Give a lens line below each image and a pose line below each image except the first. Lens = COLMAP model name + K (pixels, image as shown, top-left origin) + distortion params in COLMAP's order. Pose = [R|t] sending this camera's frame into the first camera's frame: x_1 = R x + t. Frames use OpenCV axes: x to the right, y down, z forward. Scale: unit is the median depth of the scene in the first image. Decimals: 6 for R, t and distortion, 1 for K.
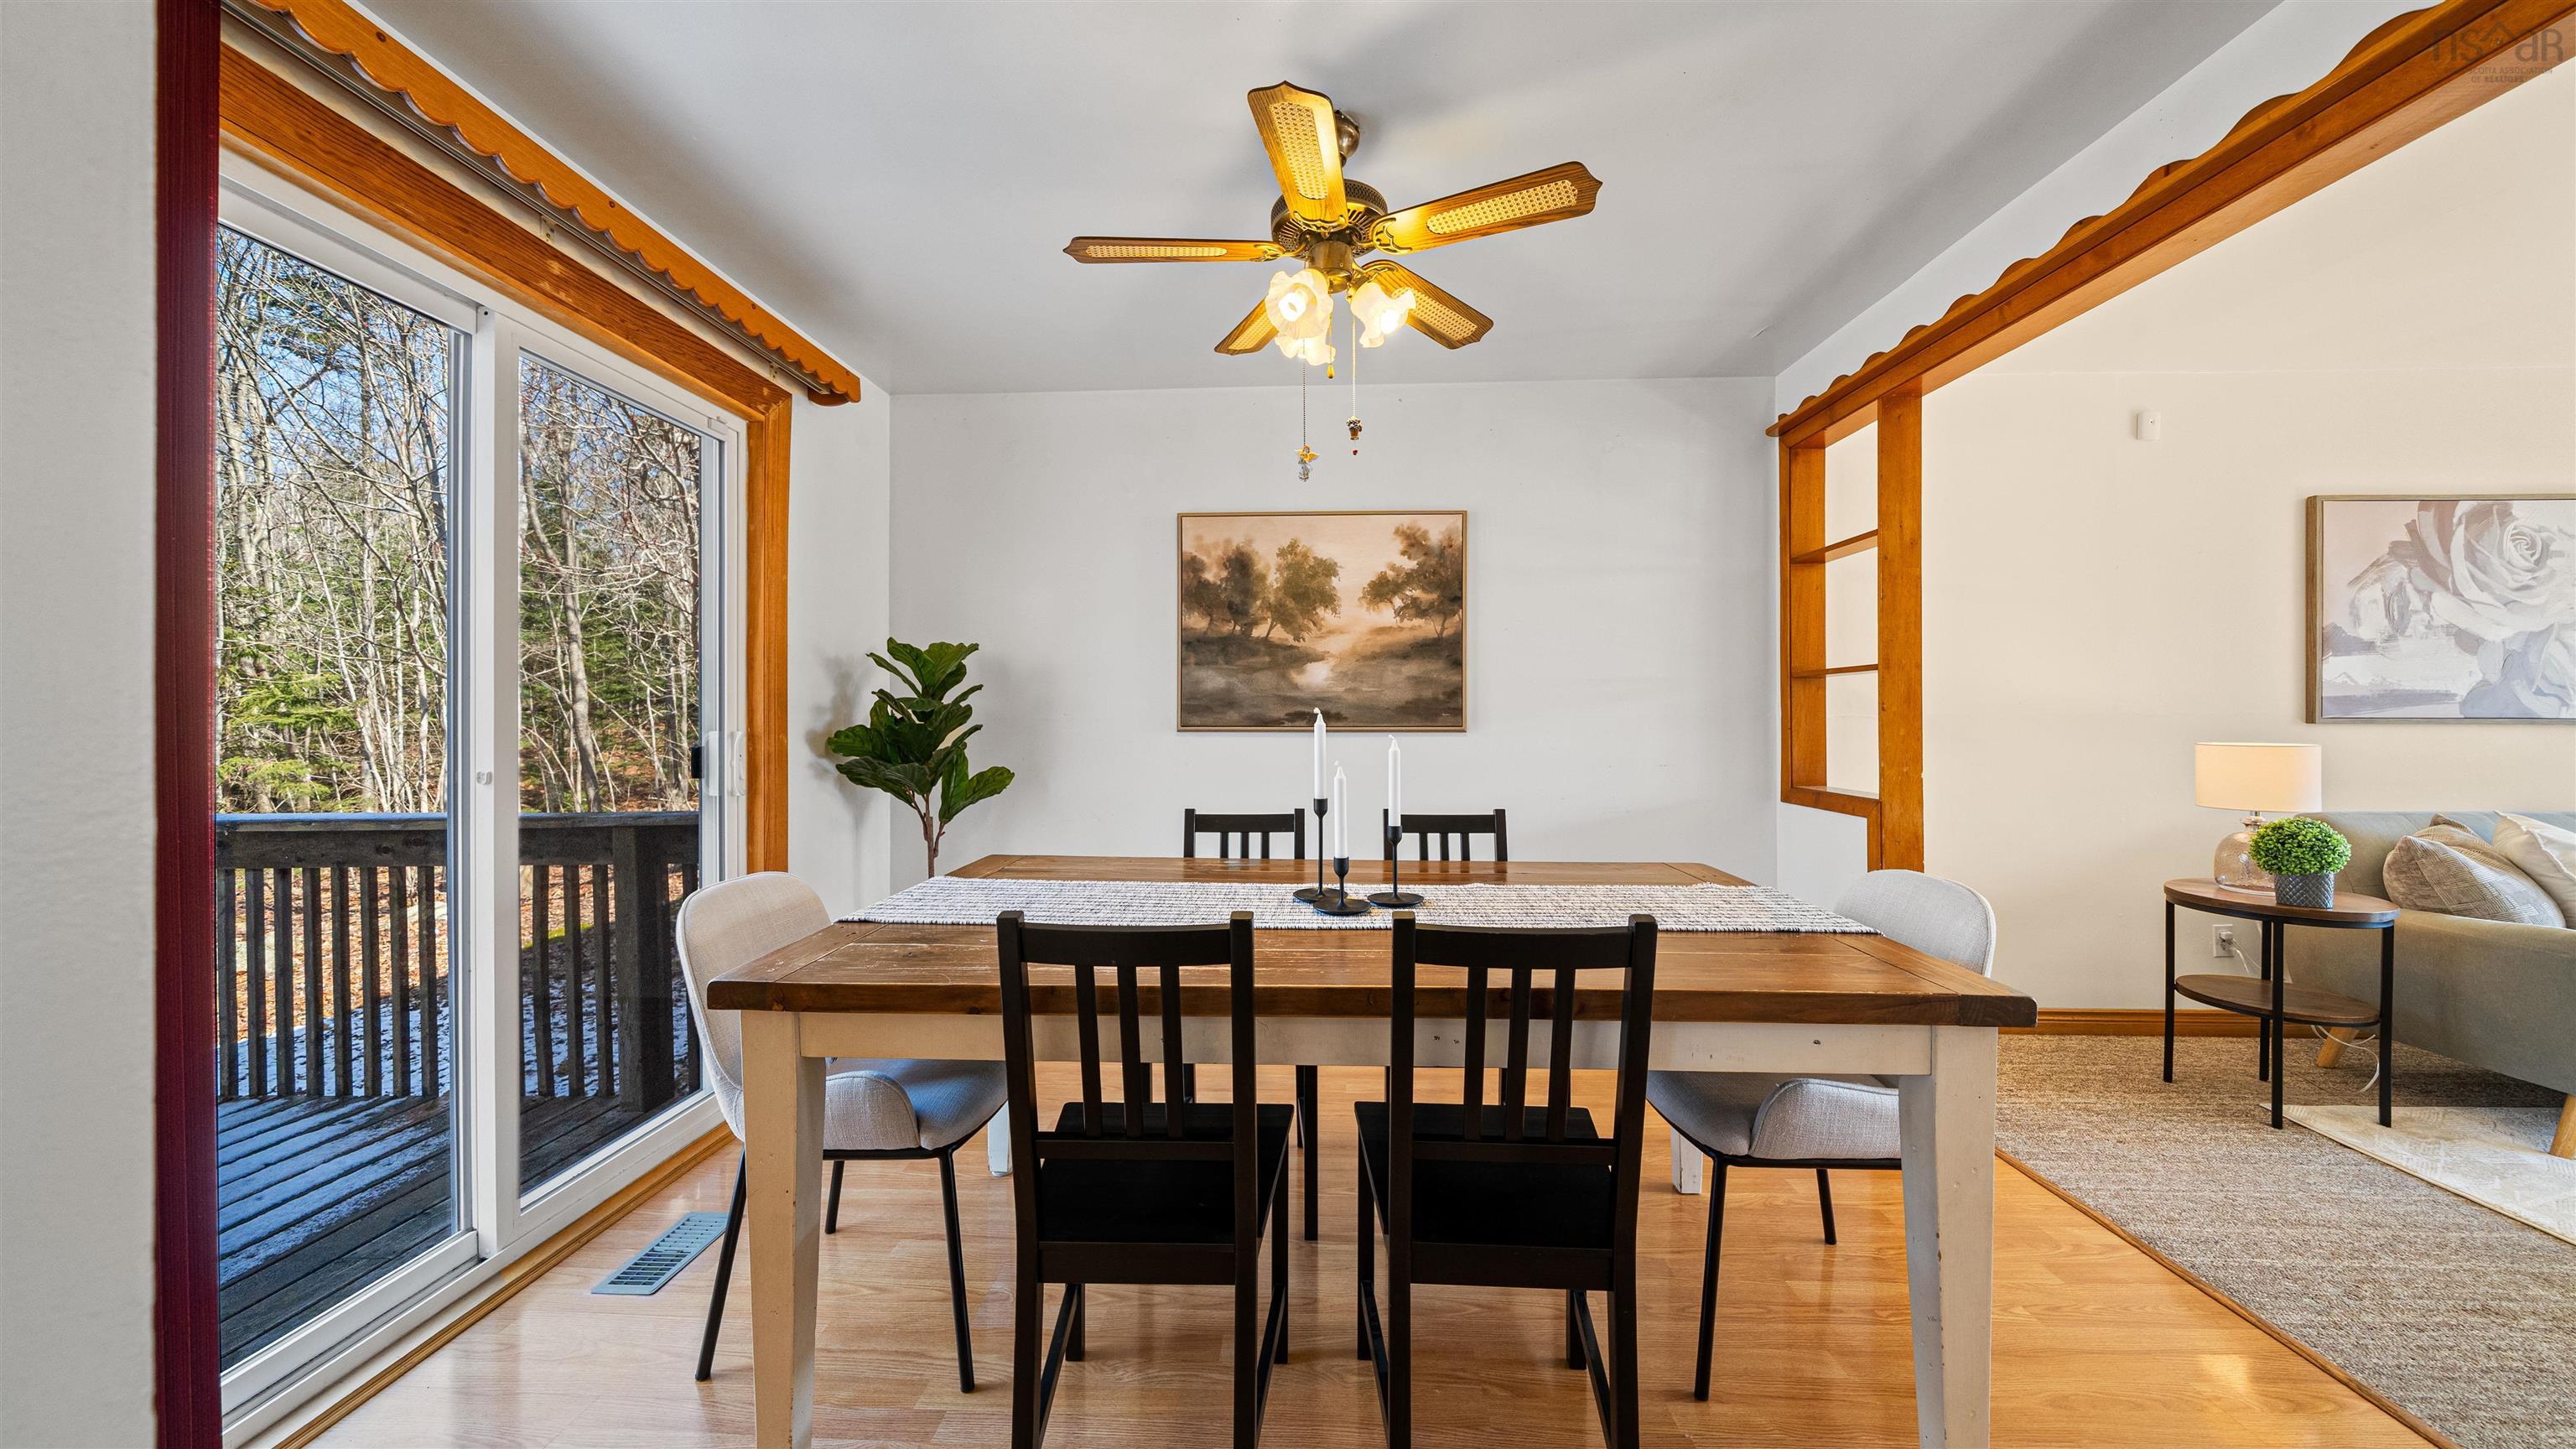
lens RADIAL K [[888.2, 0, 1288.5], [0, 888.2, 736.0], [0, 0, 1]] dist [-0.005930, 0.000052]
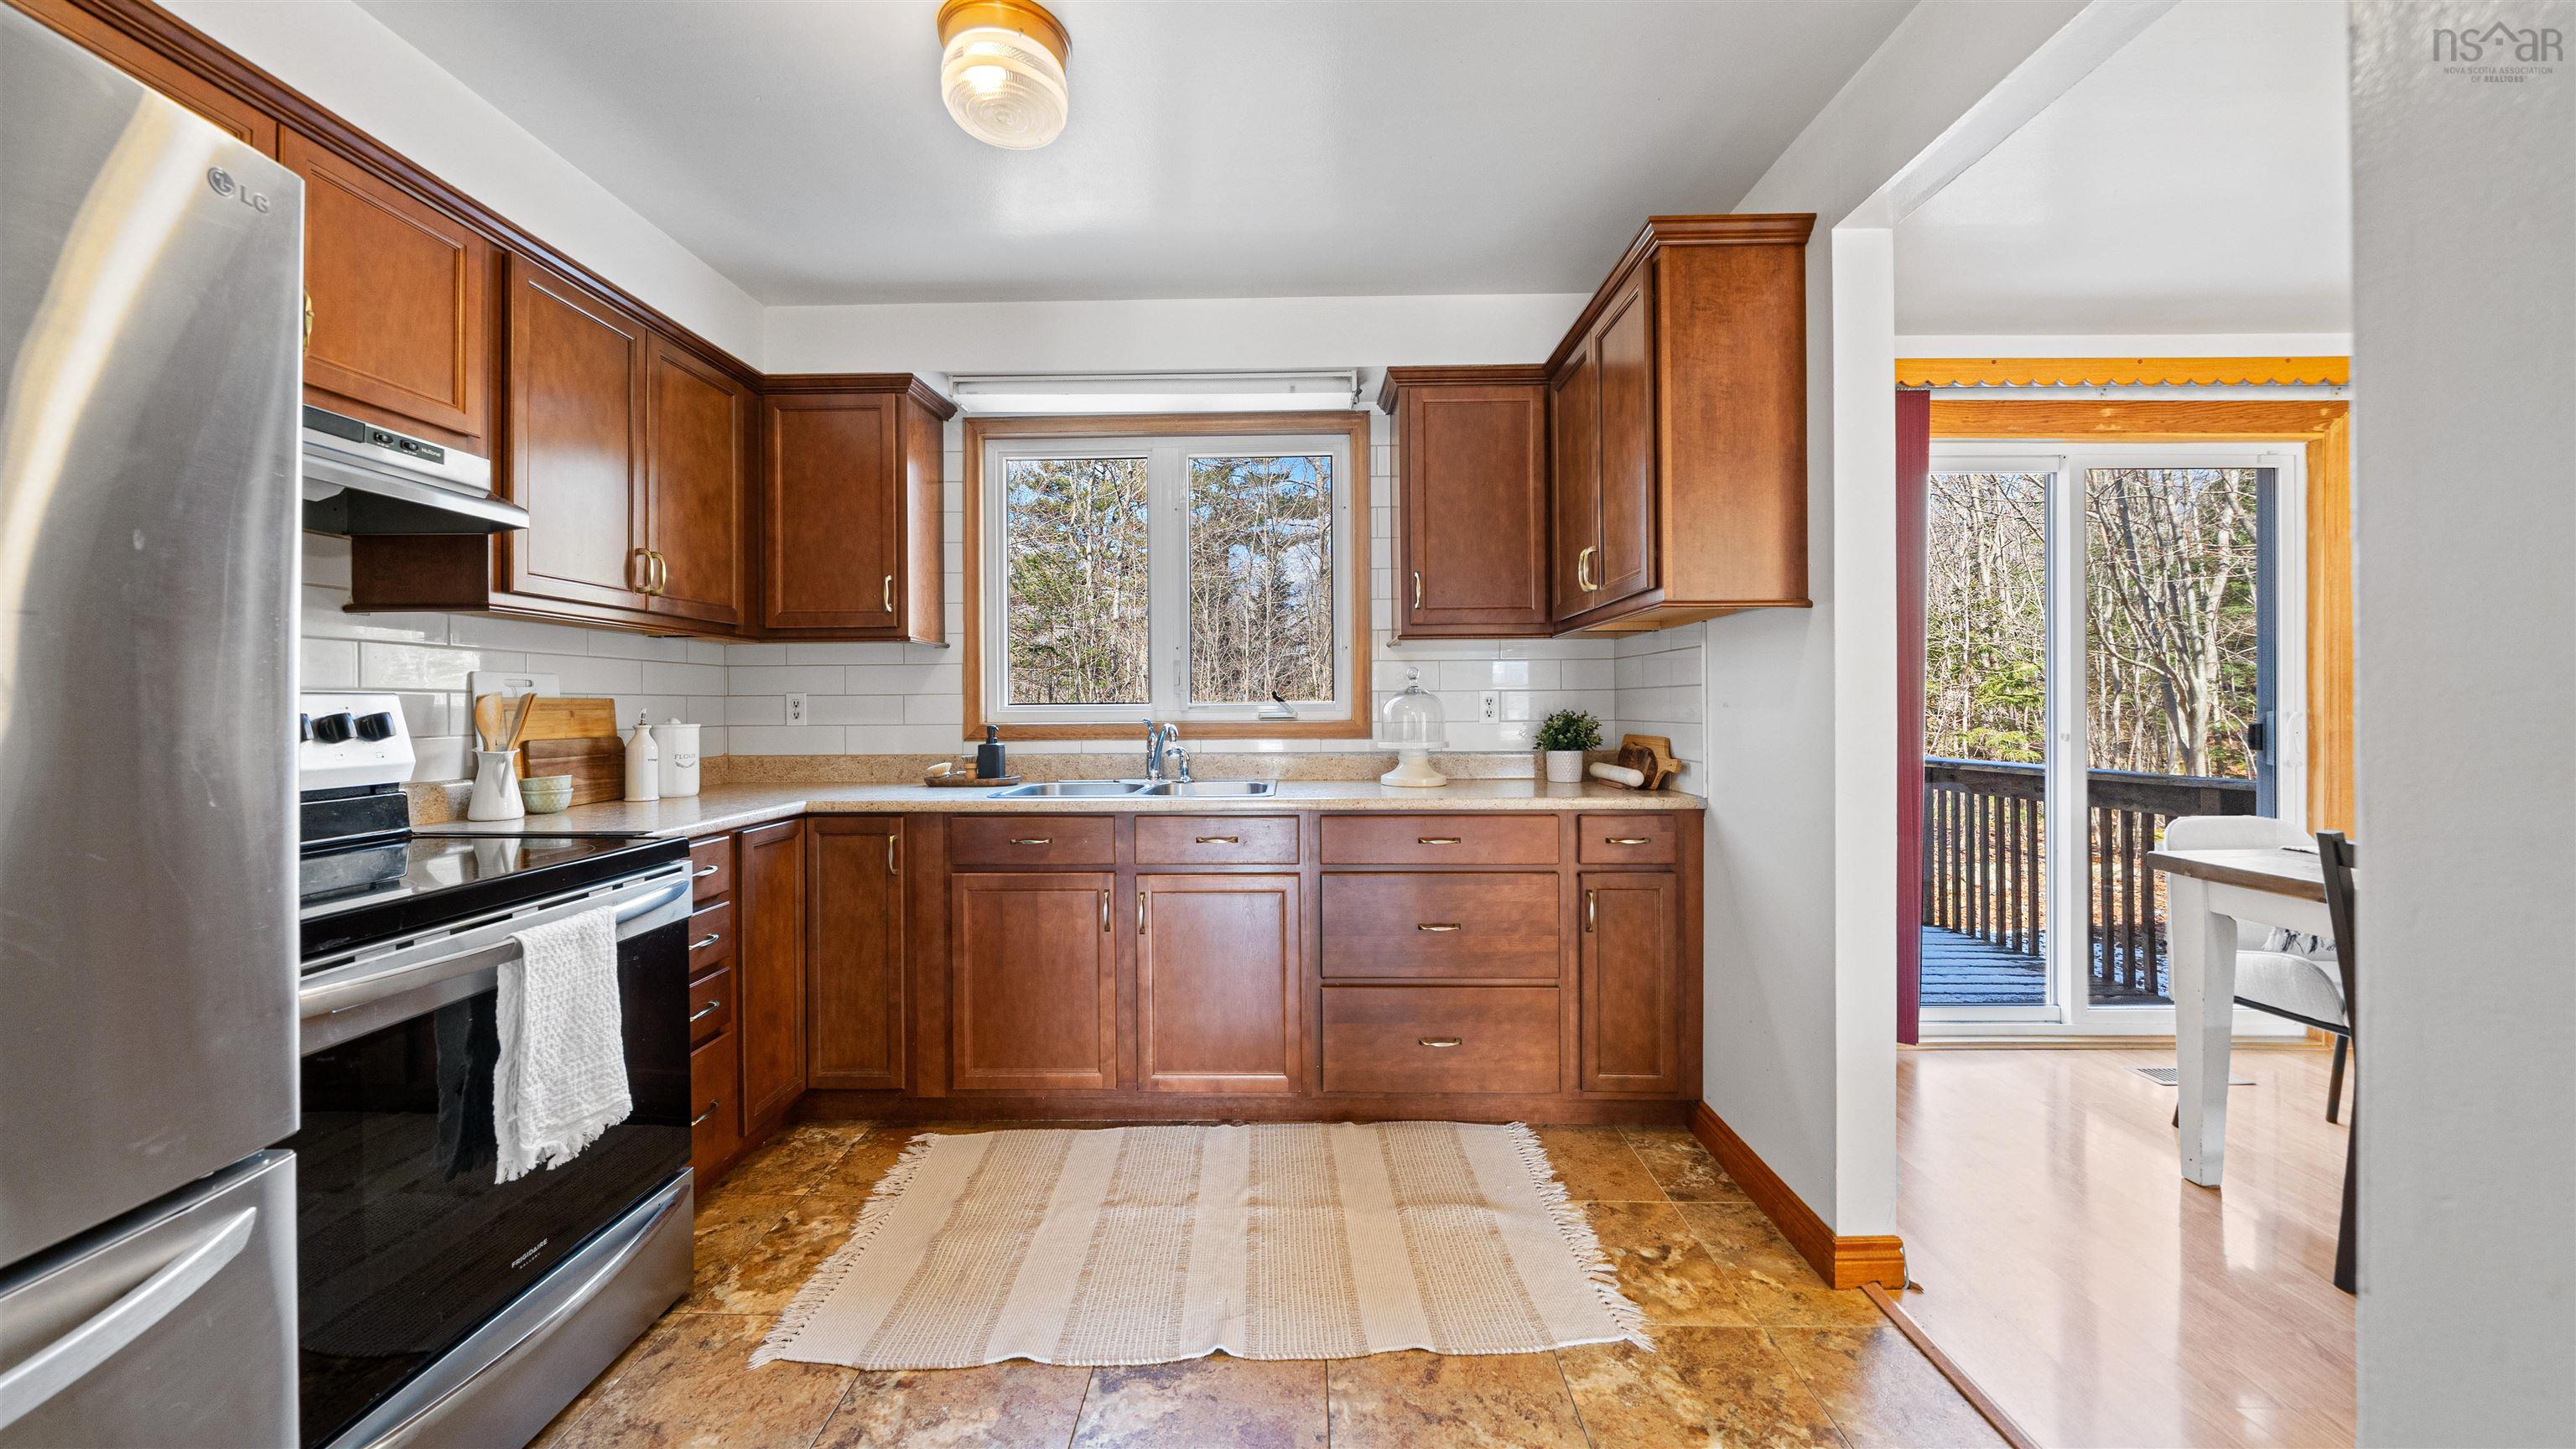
lens RADIAL K [[888.2, 0, 1273.8], [0, 888.2, 711.2], [0, 0, 1]] dist [-0.005930, 0.000052]
pose [[0.016056, 0.010151, -0.999820, 0.504186], [-0.013614, 0.999858, 0.009933, 0.000346], [0.999778, 0.013452, 0.016192, -0.346864]]
